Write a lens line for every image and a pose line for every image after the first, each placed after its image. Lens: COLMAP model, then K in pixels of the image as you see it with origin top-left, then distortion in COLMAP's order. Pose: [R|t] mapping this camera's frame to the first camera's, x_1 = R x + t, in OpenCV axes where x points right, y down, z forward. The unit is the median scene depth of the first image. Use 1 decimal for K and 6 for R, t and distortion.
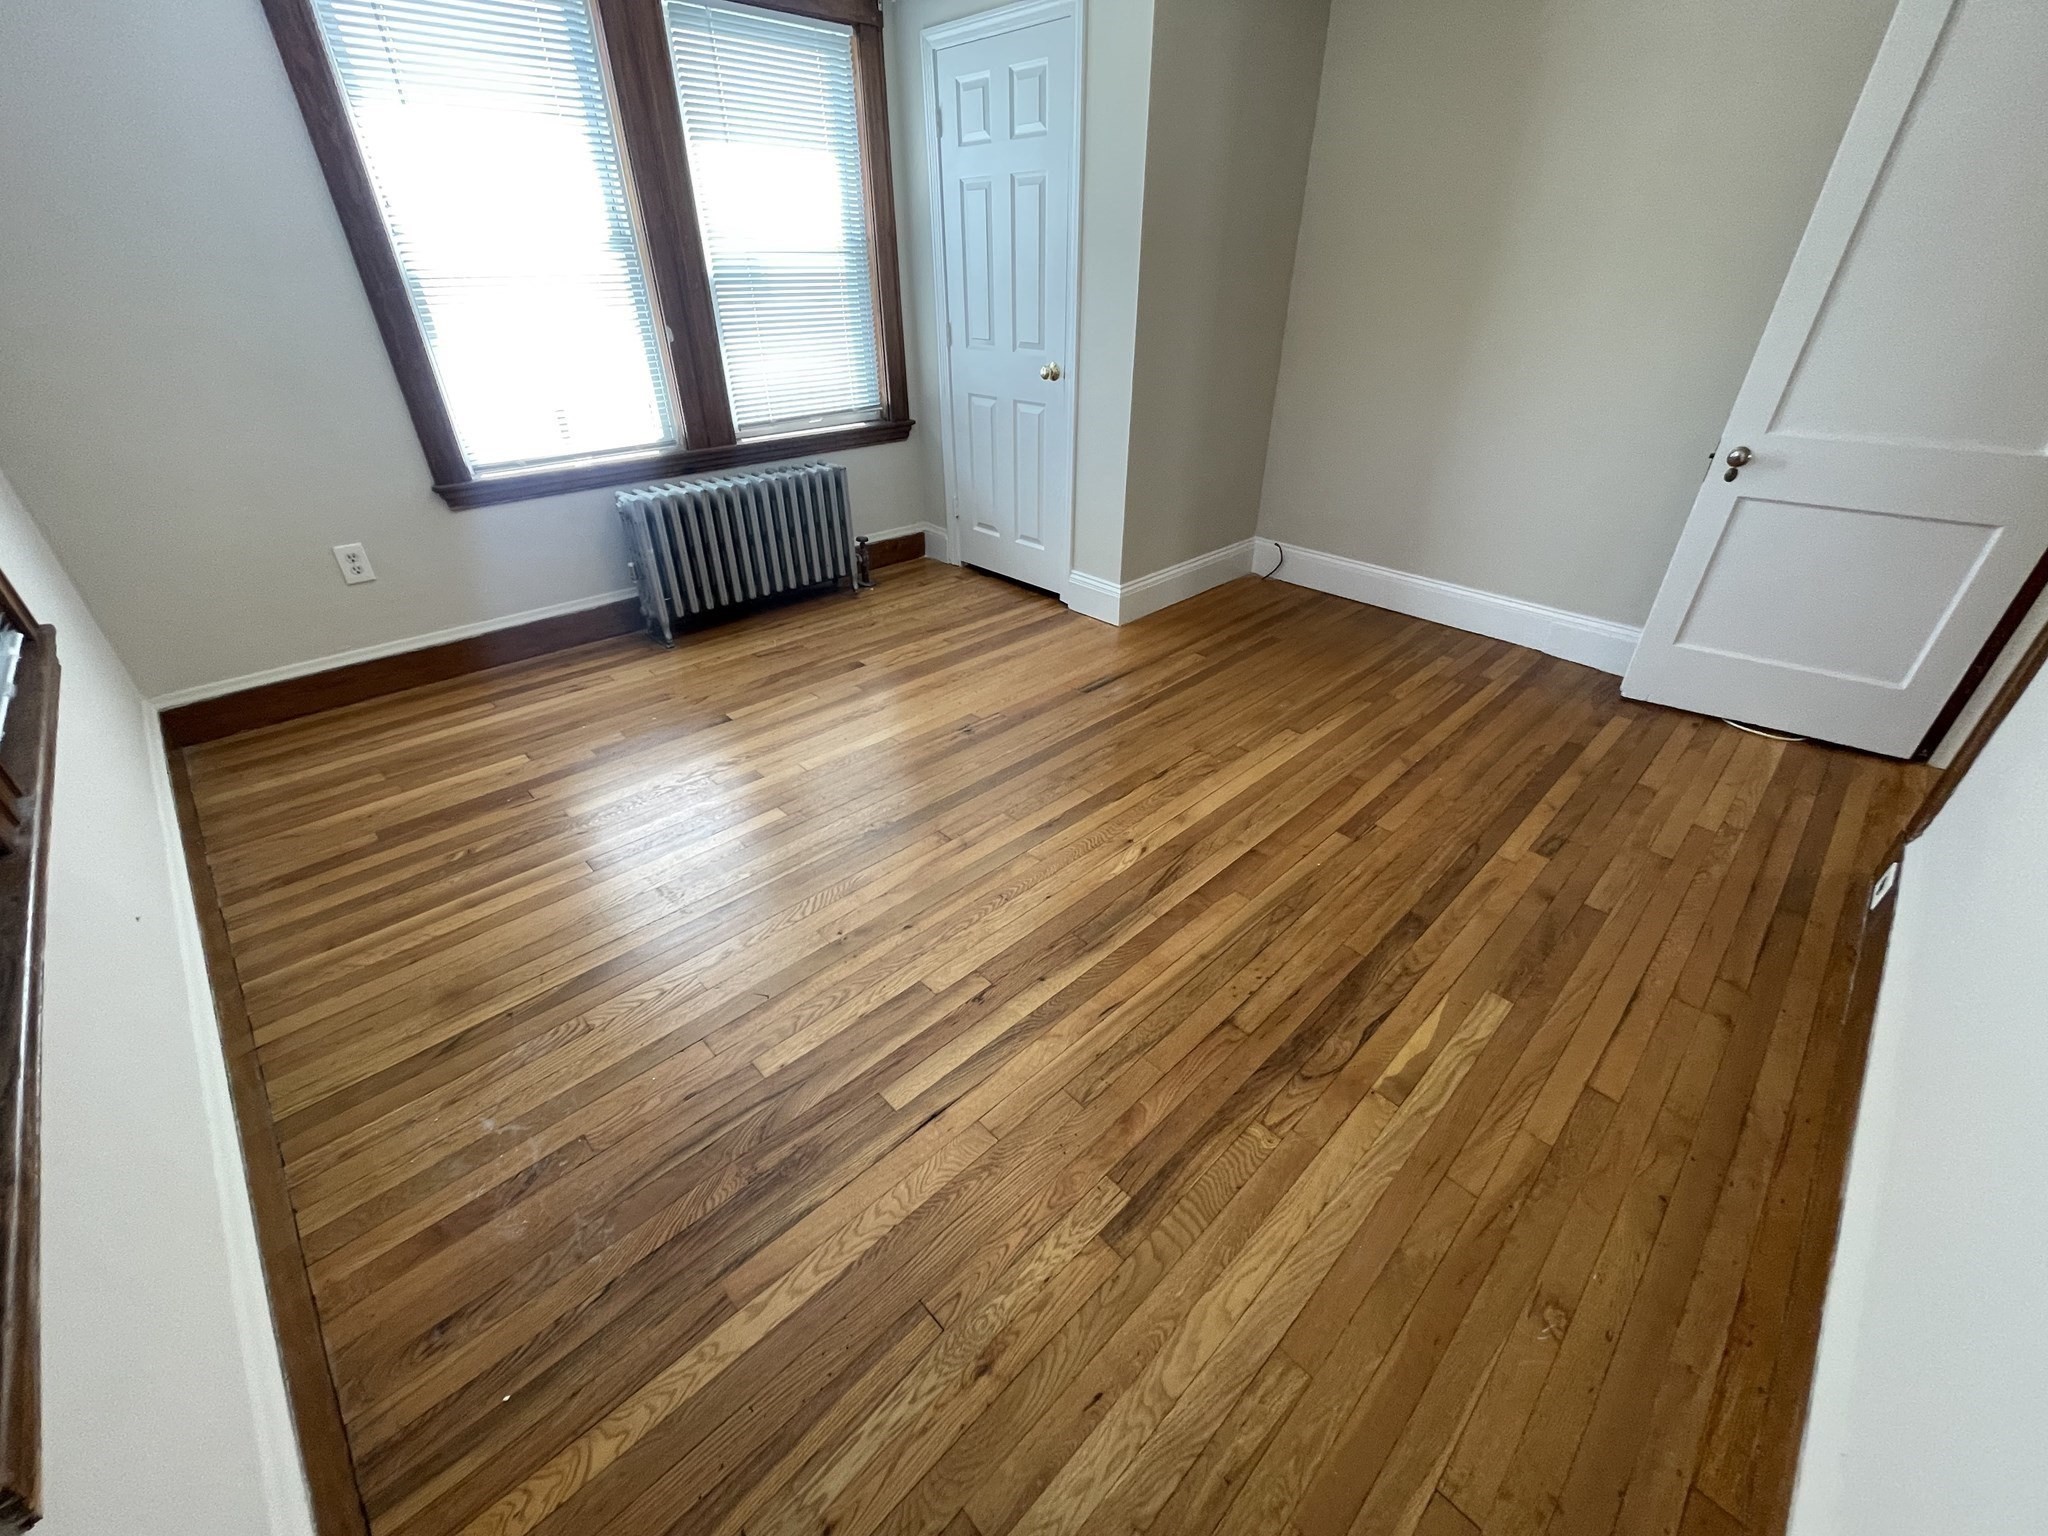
lens RADIAL K [[829.4, 0, 1028.8], [0, 829.4, 777.1], [0, 0, 1]] dist [-0.002998, 0.000062]
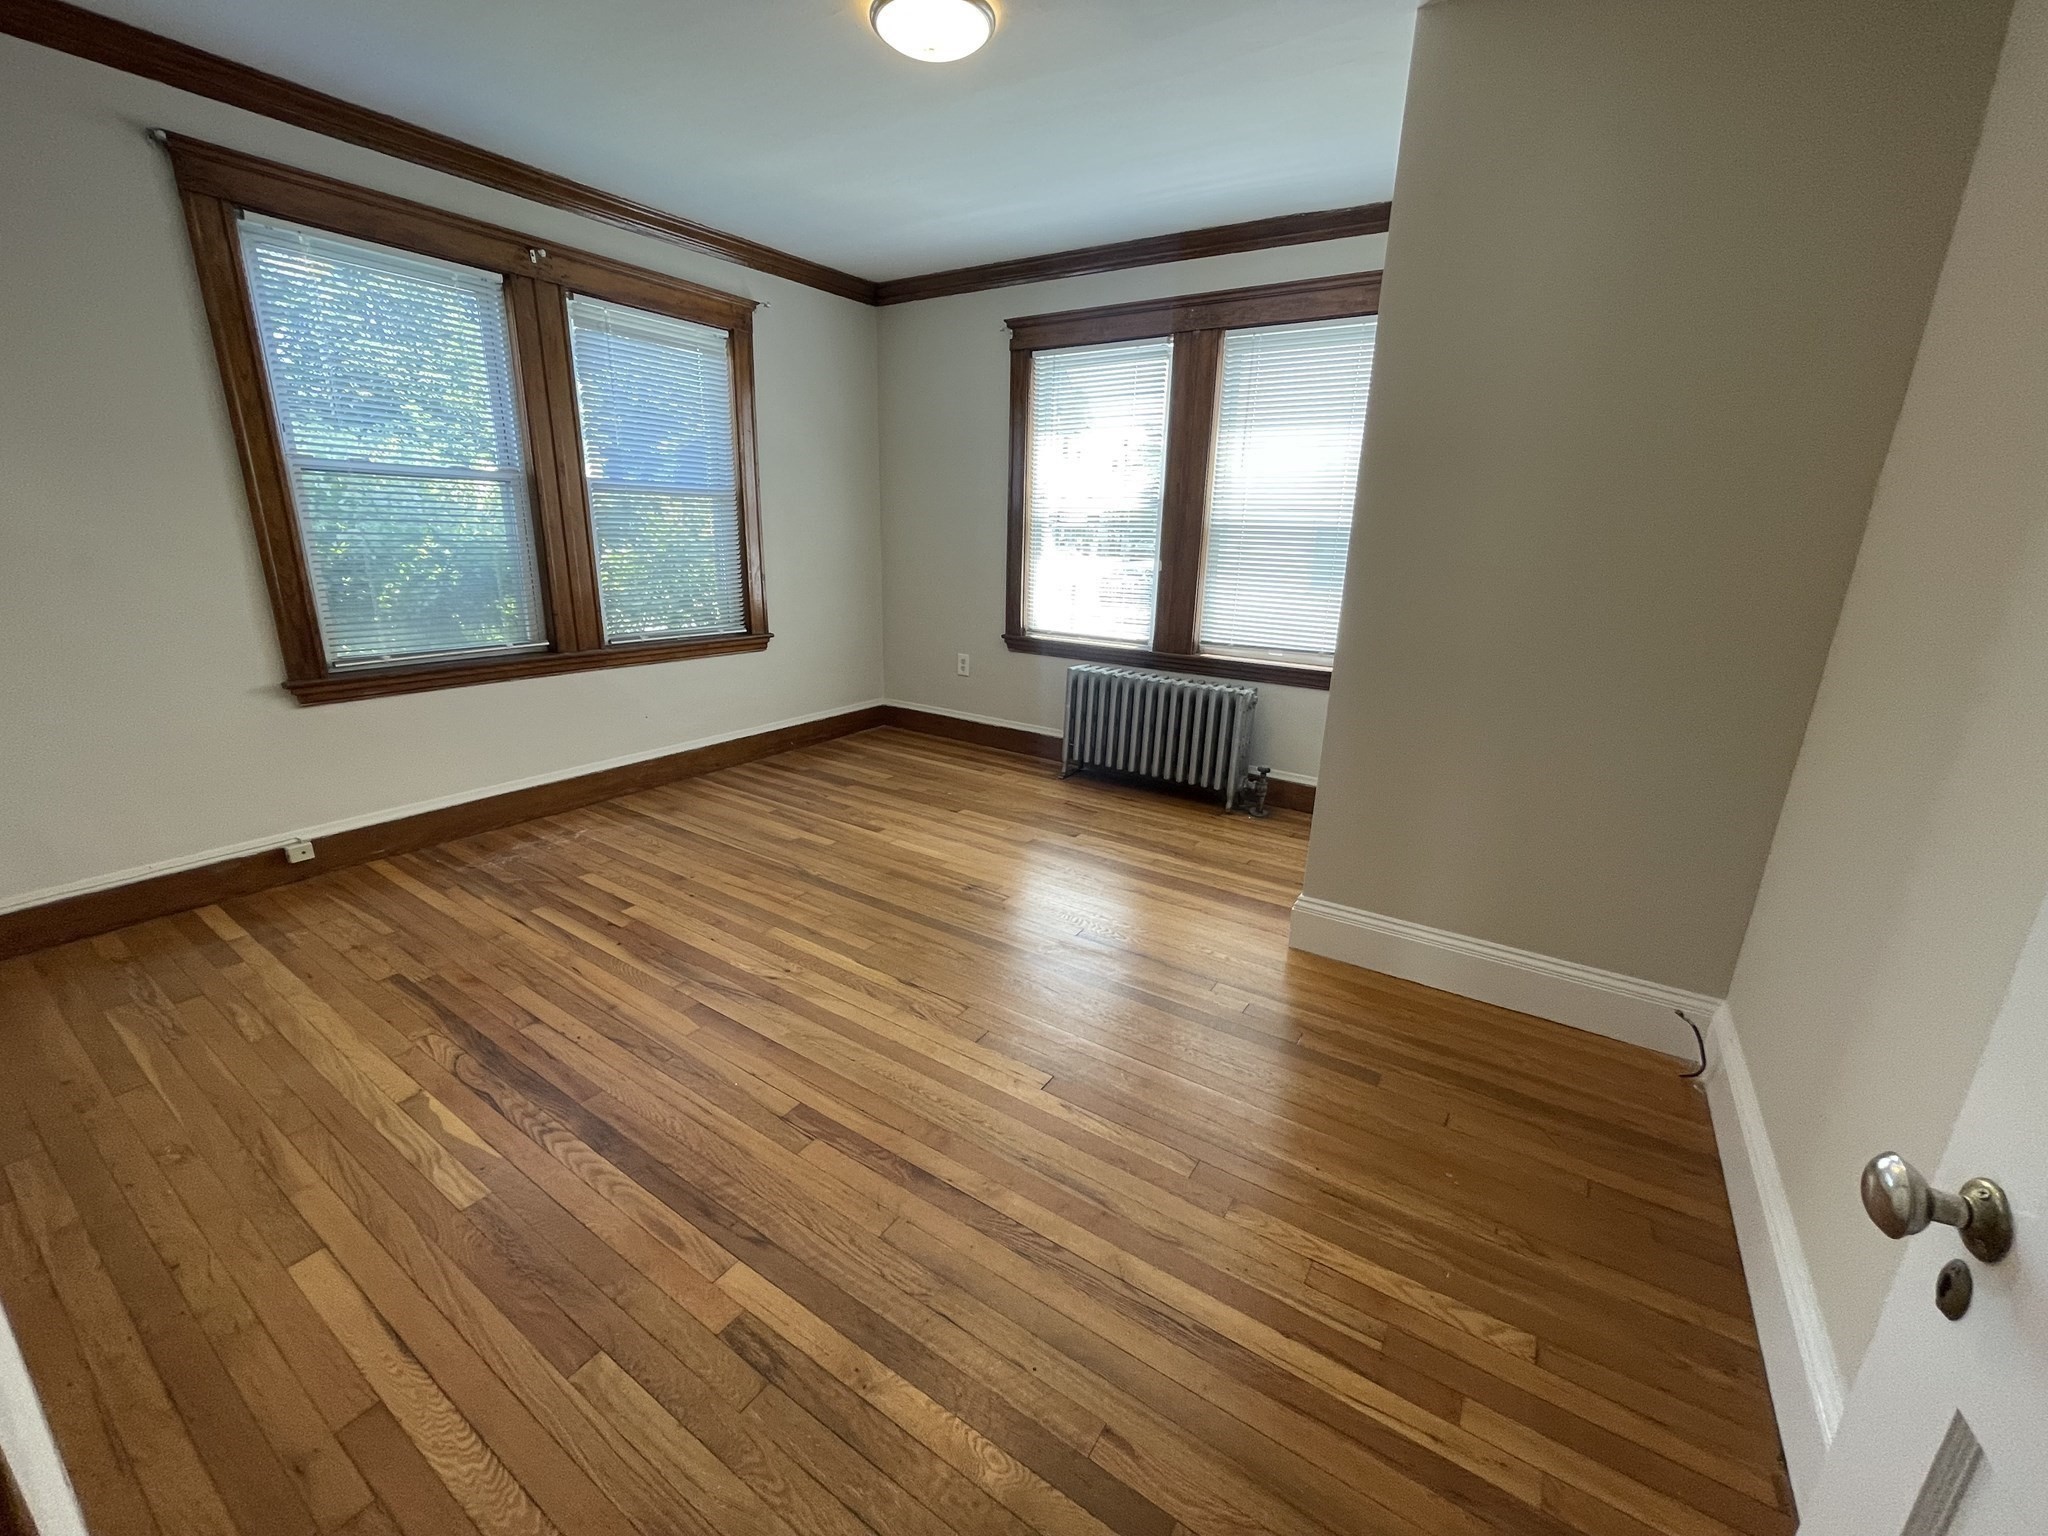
lens RADIAL K [[829.4, 0, 1026.6], [0, 829.4, 765.2], [0, 0, 1]] dist [-0.002998, 0.000062]
pose [[0.208332, 0.271473, -0.939628, 1.111257], [-0.538544, 0.833792, 0.121491, -0.437905], [0.816436, 0.480721, 0.319906, 0.771729]]
